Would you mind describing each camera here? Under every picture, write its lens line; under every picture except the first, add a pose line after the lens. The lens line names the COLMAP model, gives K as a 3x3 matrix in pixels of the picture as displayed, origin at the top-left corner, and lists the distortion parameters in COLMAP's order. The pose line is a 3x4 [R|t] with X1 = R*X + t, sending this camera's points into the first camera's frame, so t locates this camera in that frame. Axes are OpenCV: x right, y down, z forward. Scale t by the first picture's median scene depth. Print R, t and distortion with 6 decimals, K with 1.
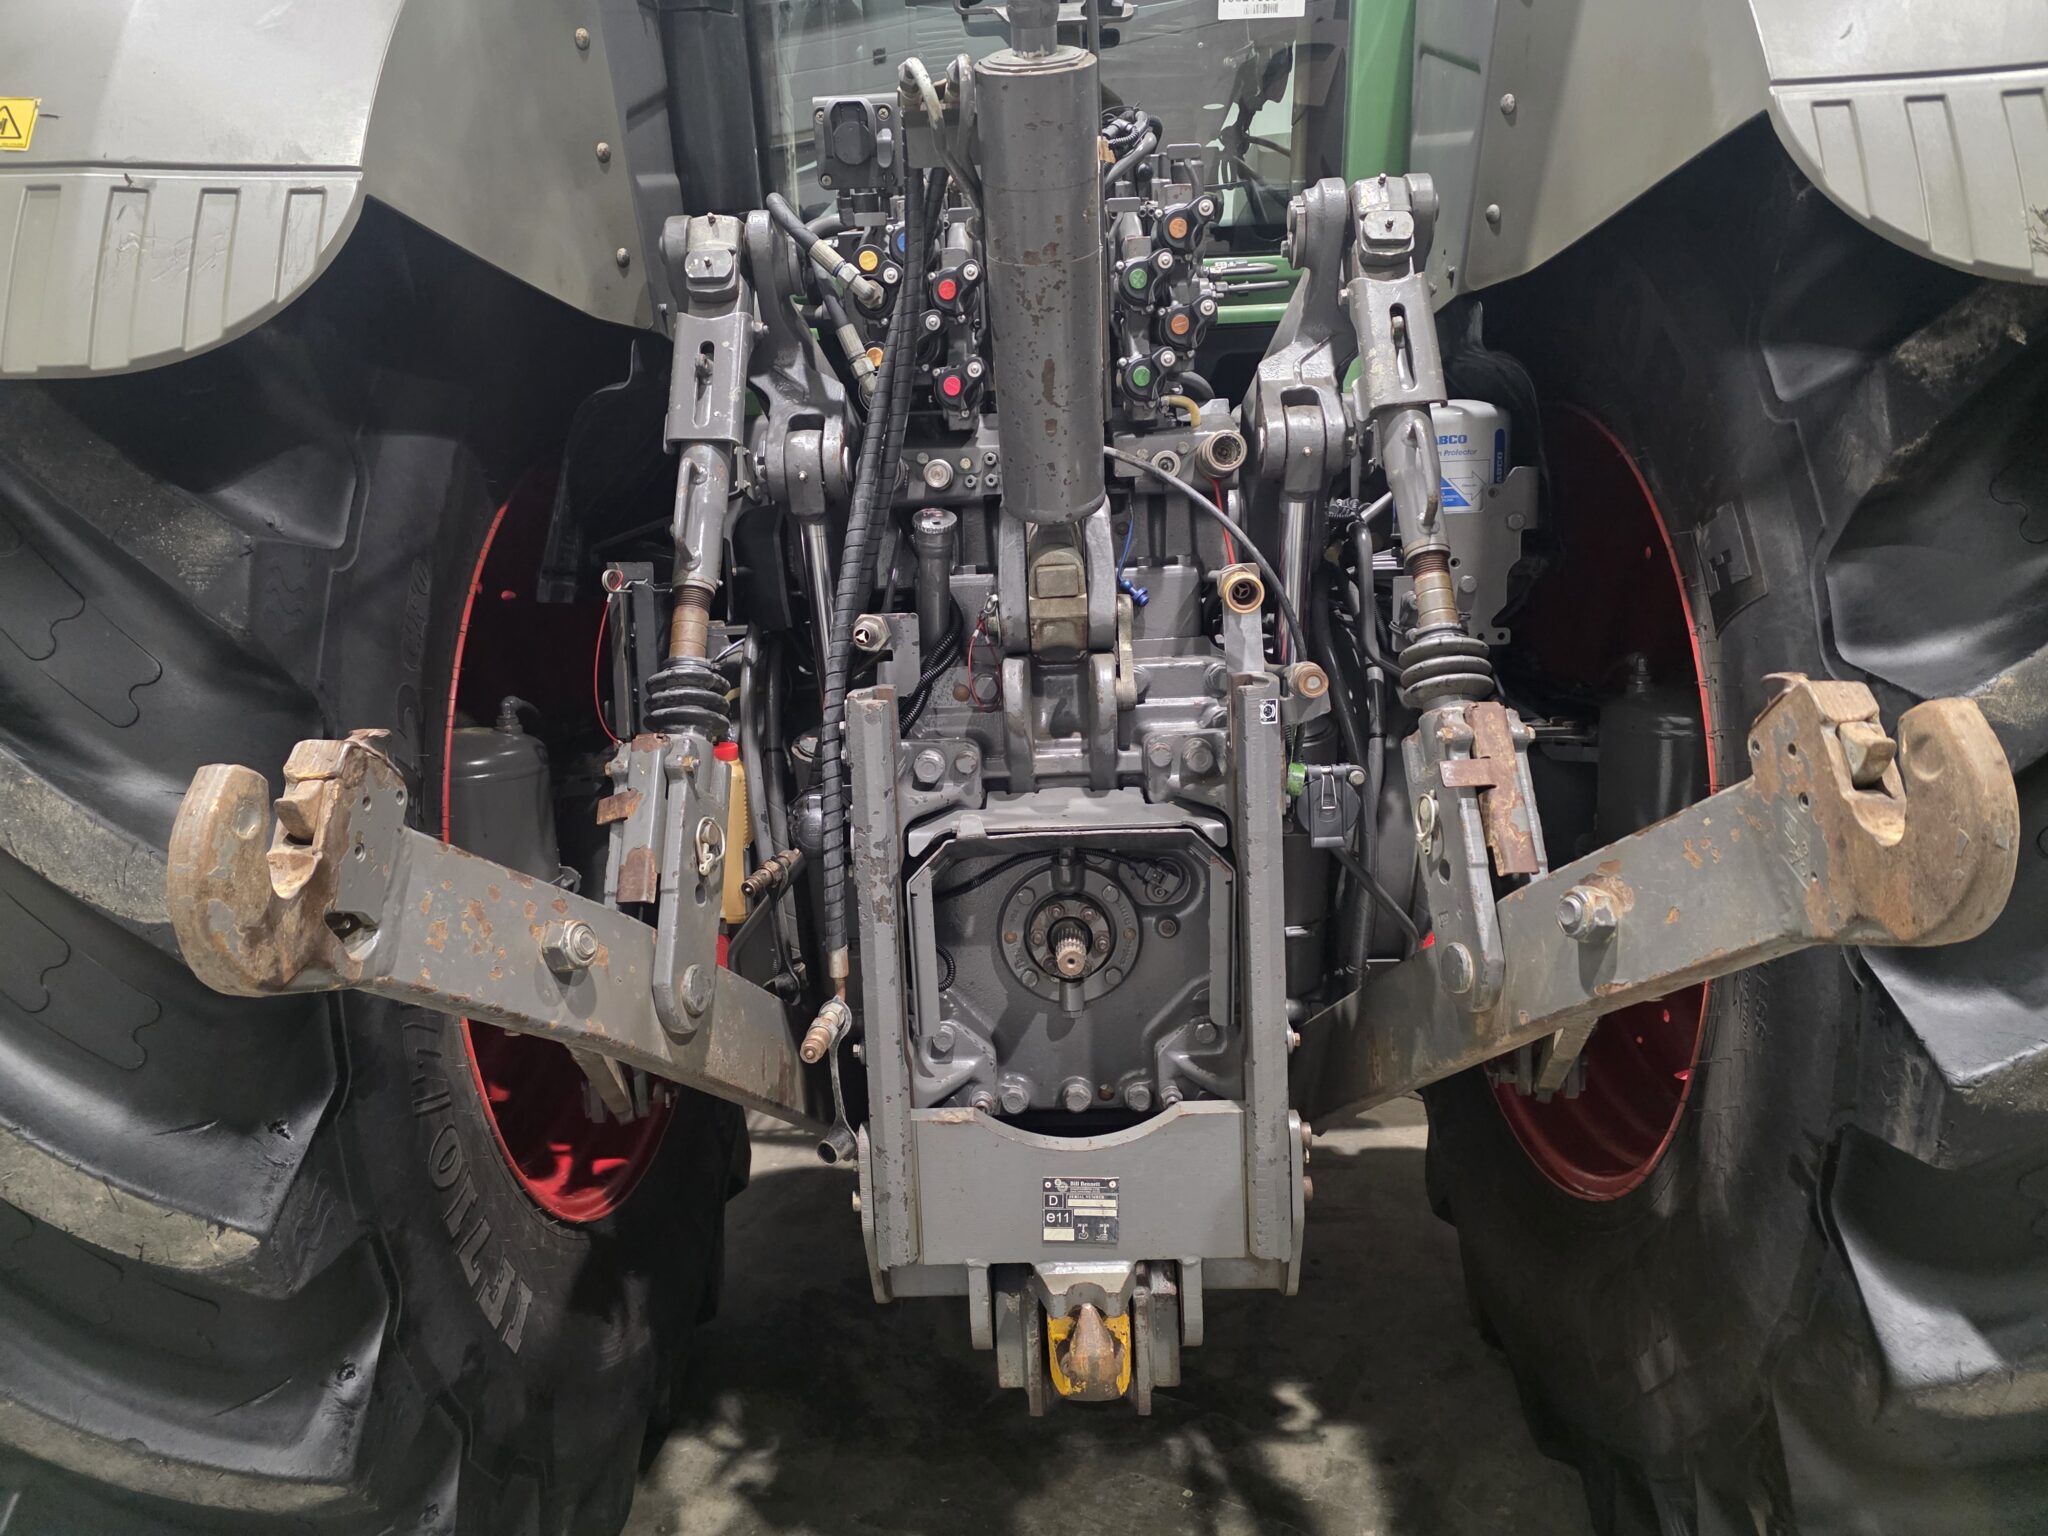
lens RADIAL K [[1370.0, 0, 970.8], [0, 1370.0, 772.1], [0, 0, 1]] dist [0.064724, -0.063714]
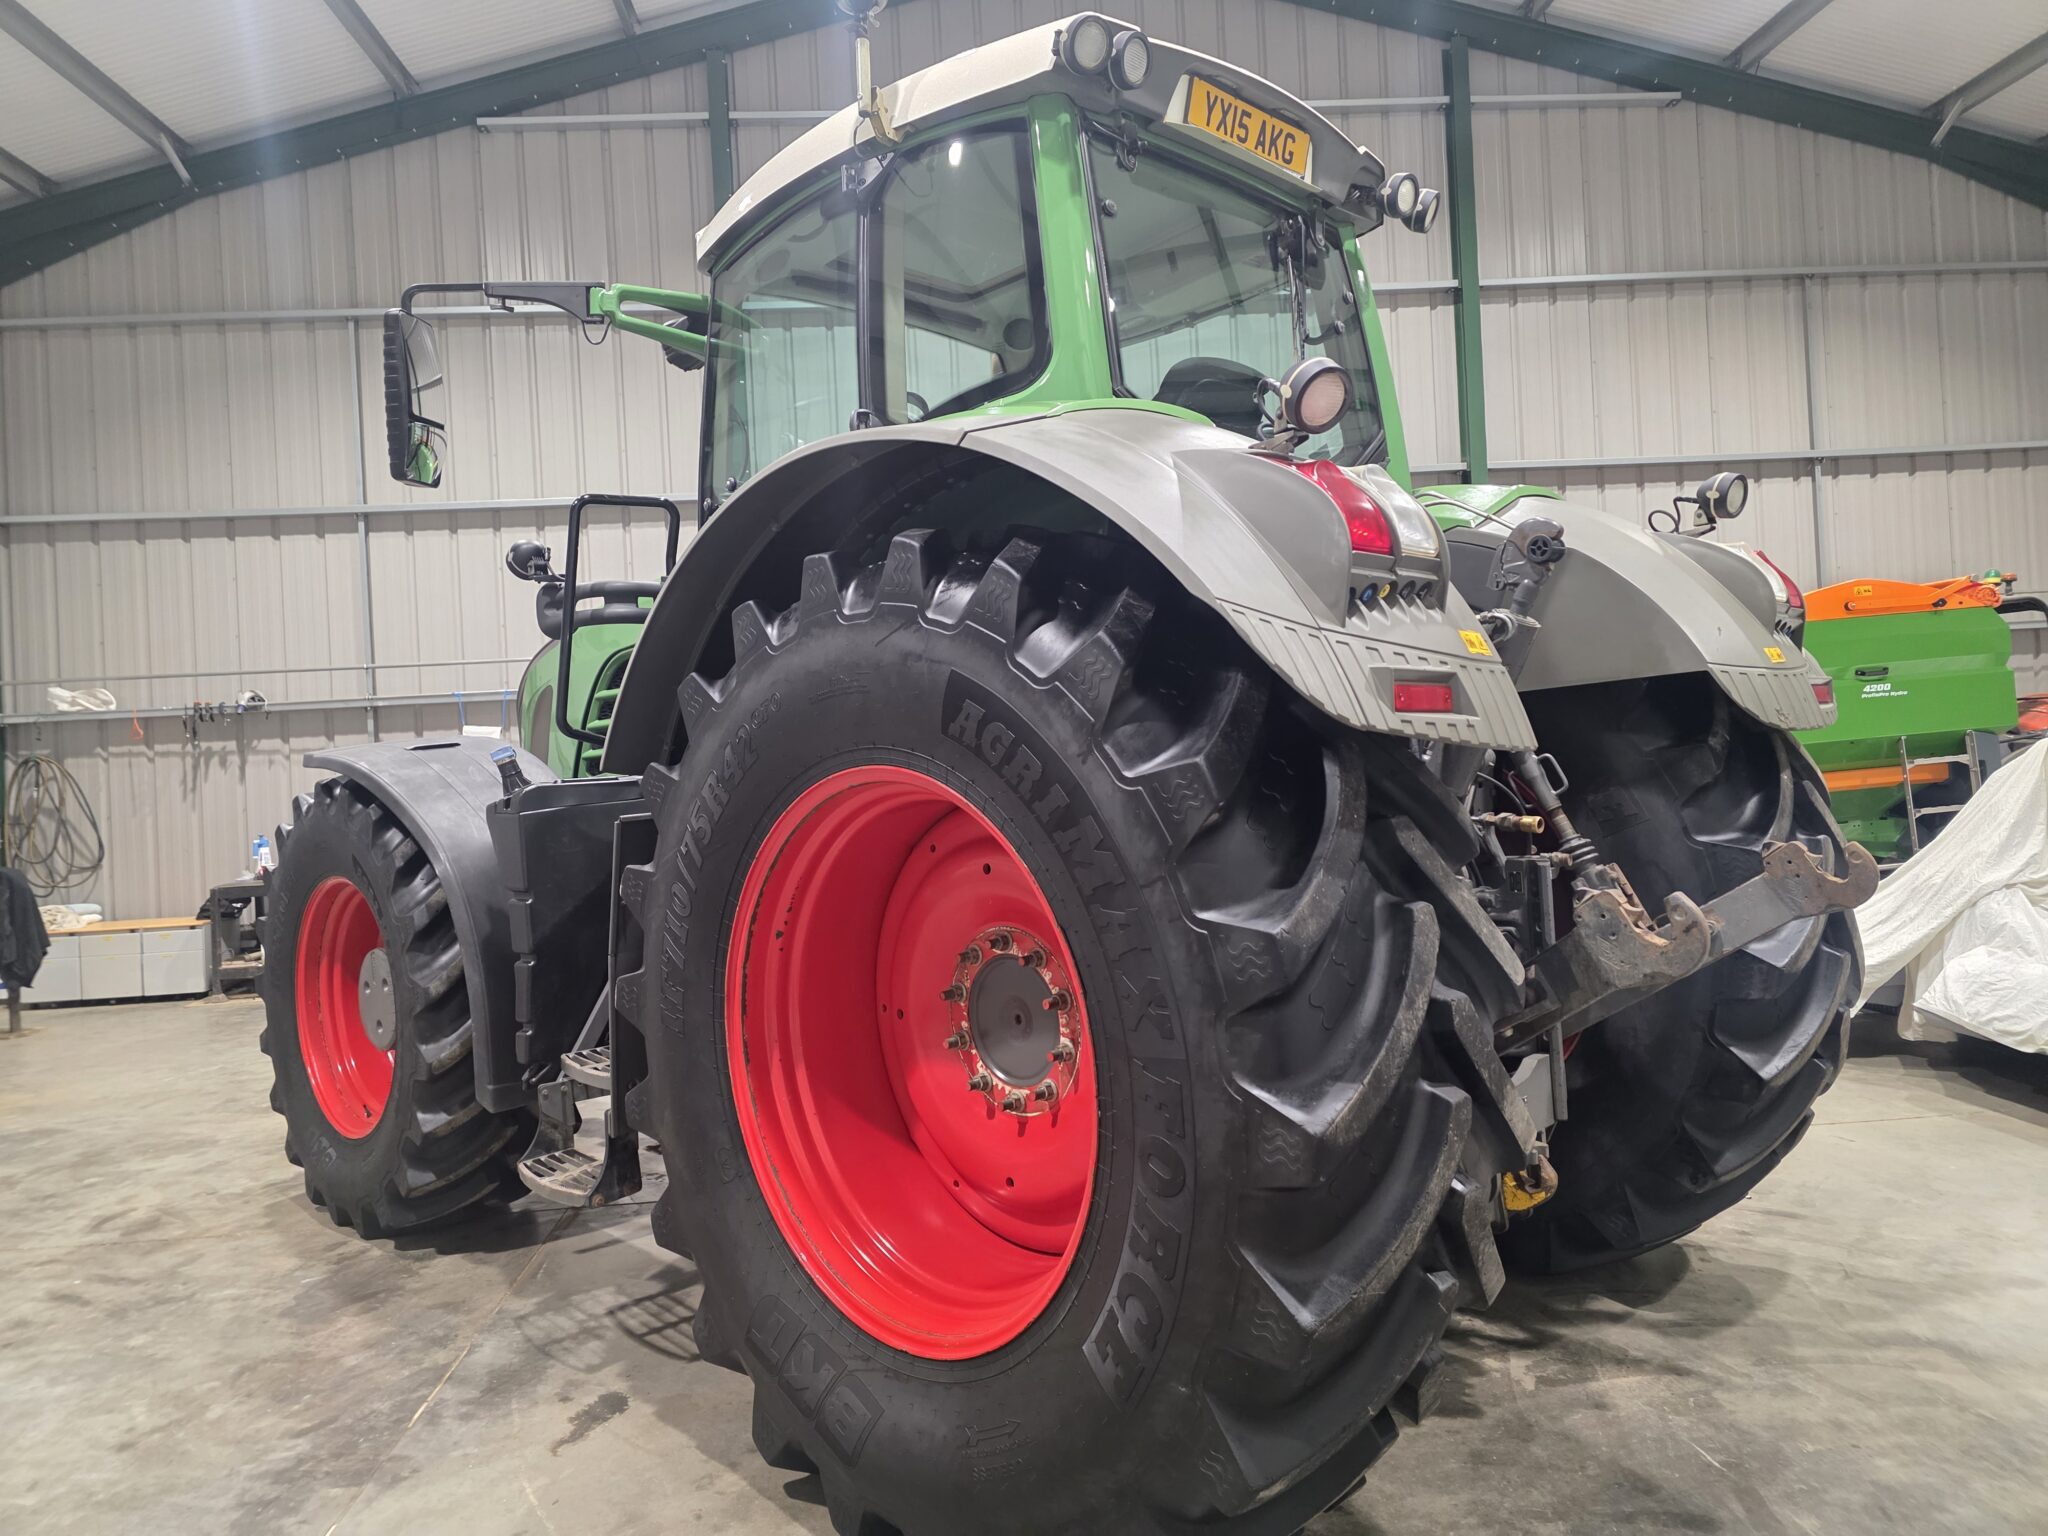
lens RADIAL K [[1370.0, 0, 998.5], [0, 1370.0, 704.3], [0, 0, 1]] dist [0.064724, -0.063714]
pose [[0.676190, 0.034093, 0.735938, -2.038786], [0.134610, 0.976396, -0.168913, -0.048035], [-0.724326, 0.213282, 0.655639, 0.040993]]
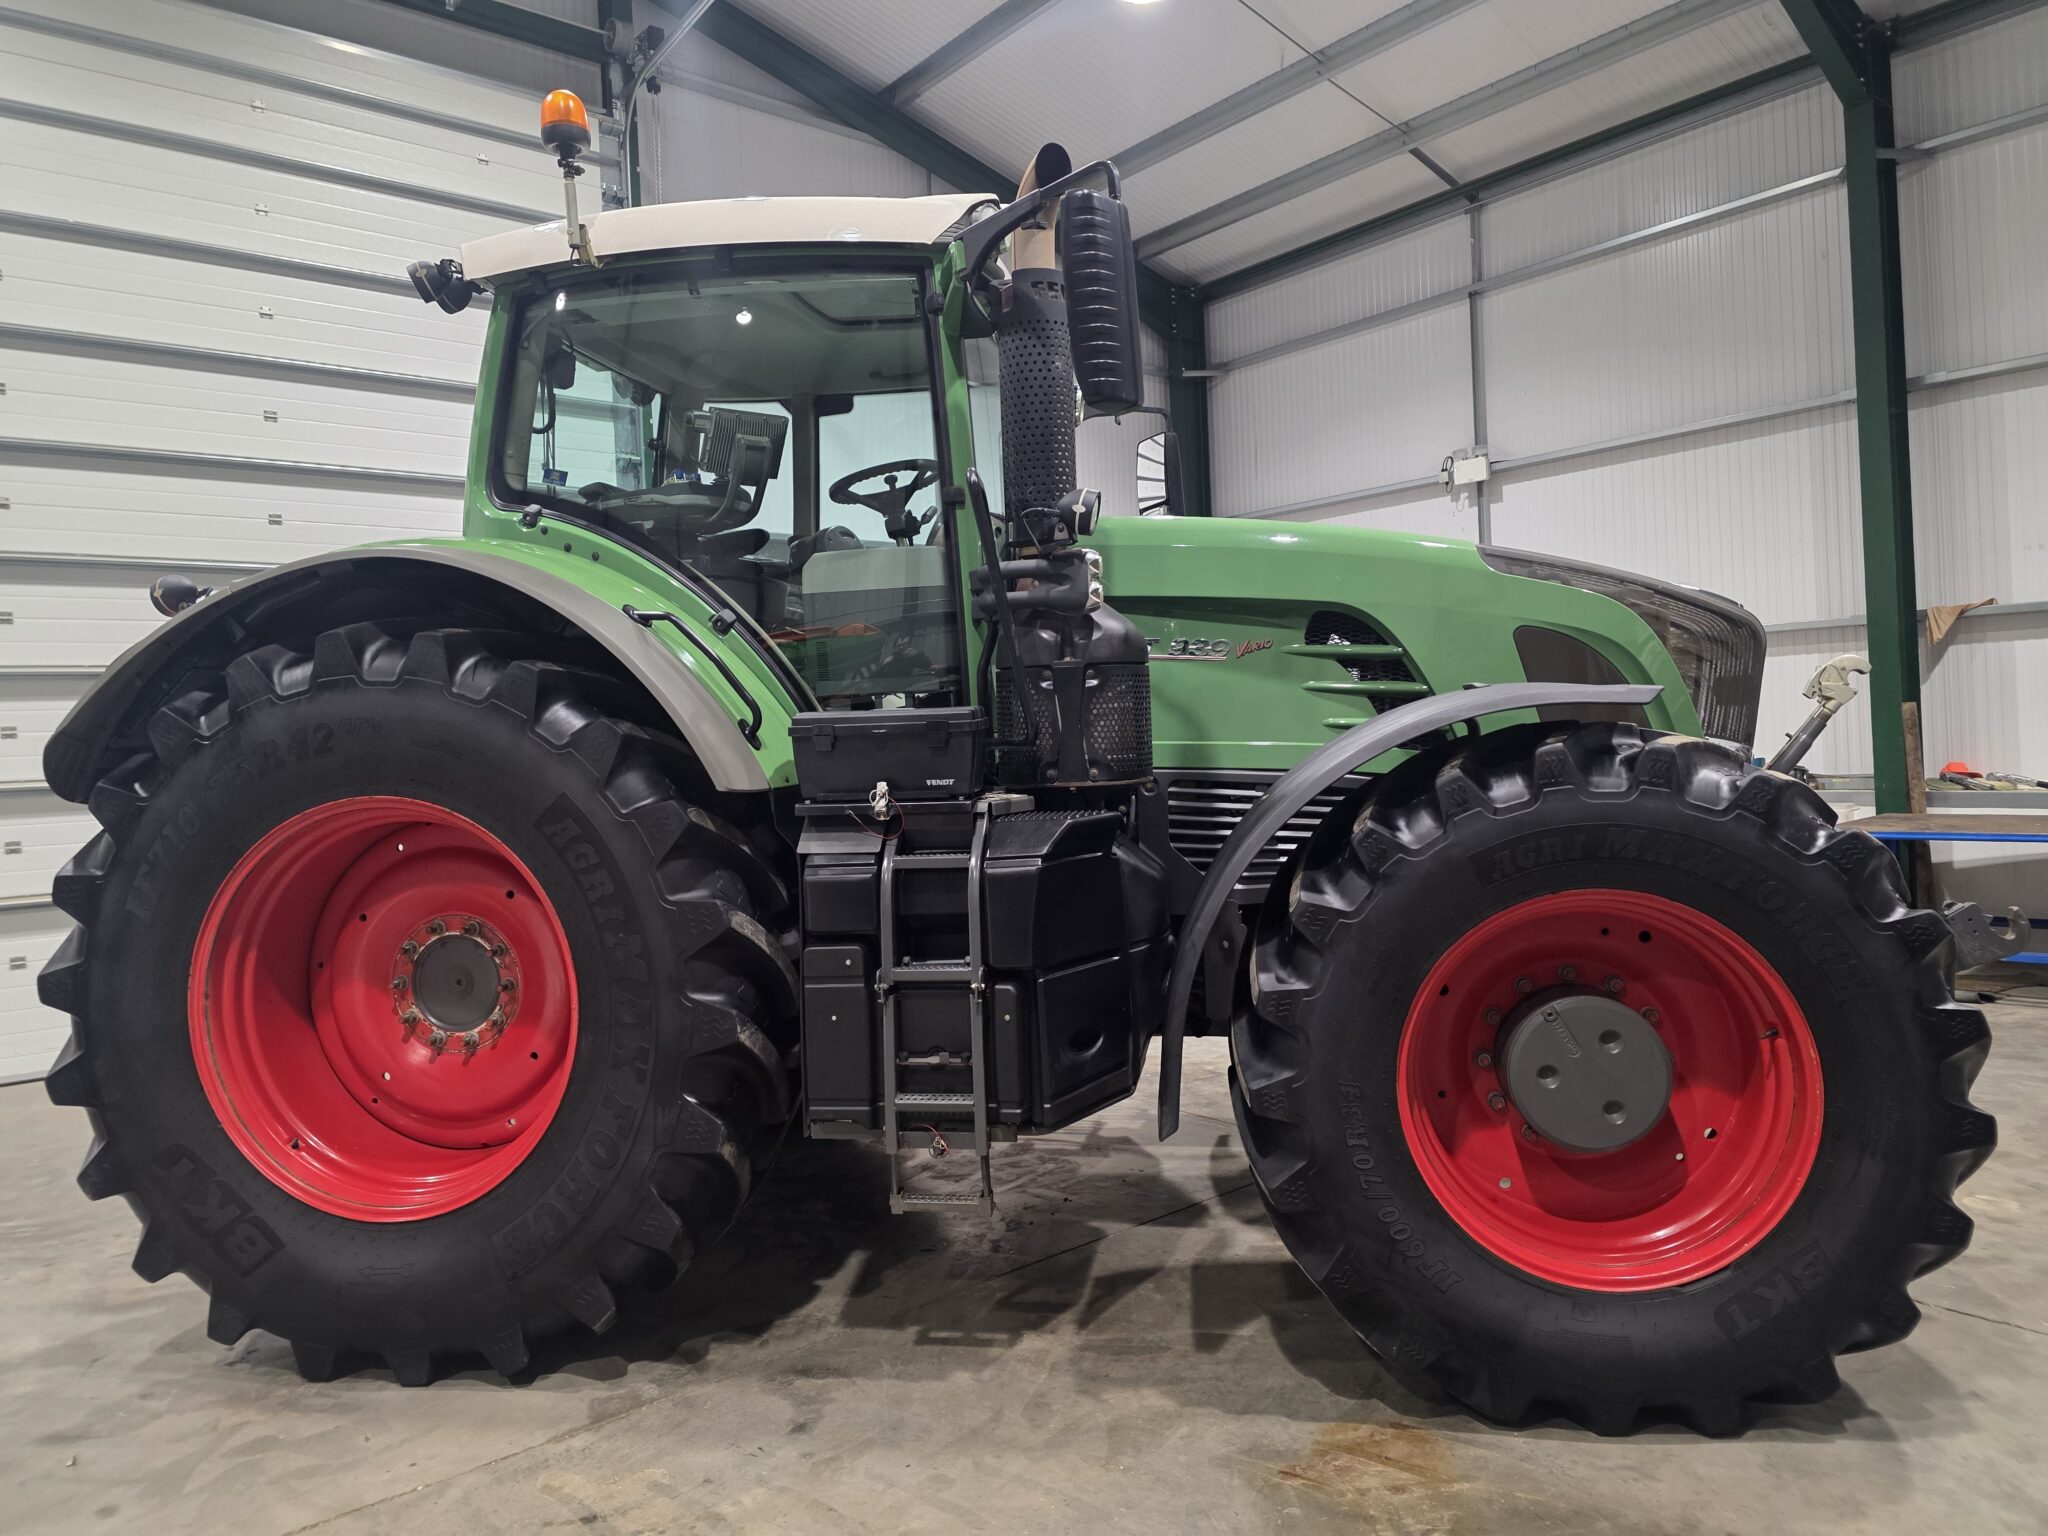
lens RADIAL K [[1370.0, 0, 1015.8], [0, 1370.0, 717.6], [0, 0, 1]] dist [0.064724, -0.063714]
pose [[-0.109492, 0.042873, -0.993063, 3.276510], [-0.112467, 0.992119, 0.055232, -0.768729], [0.987604, 0.117734, -0.103808, 2.634995]]
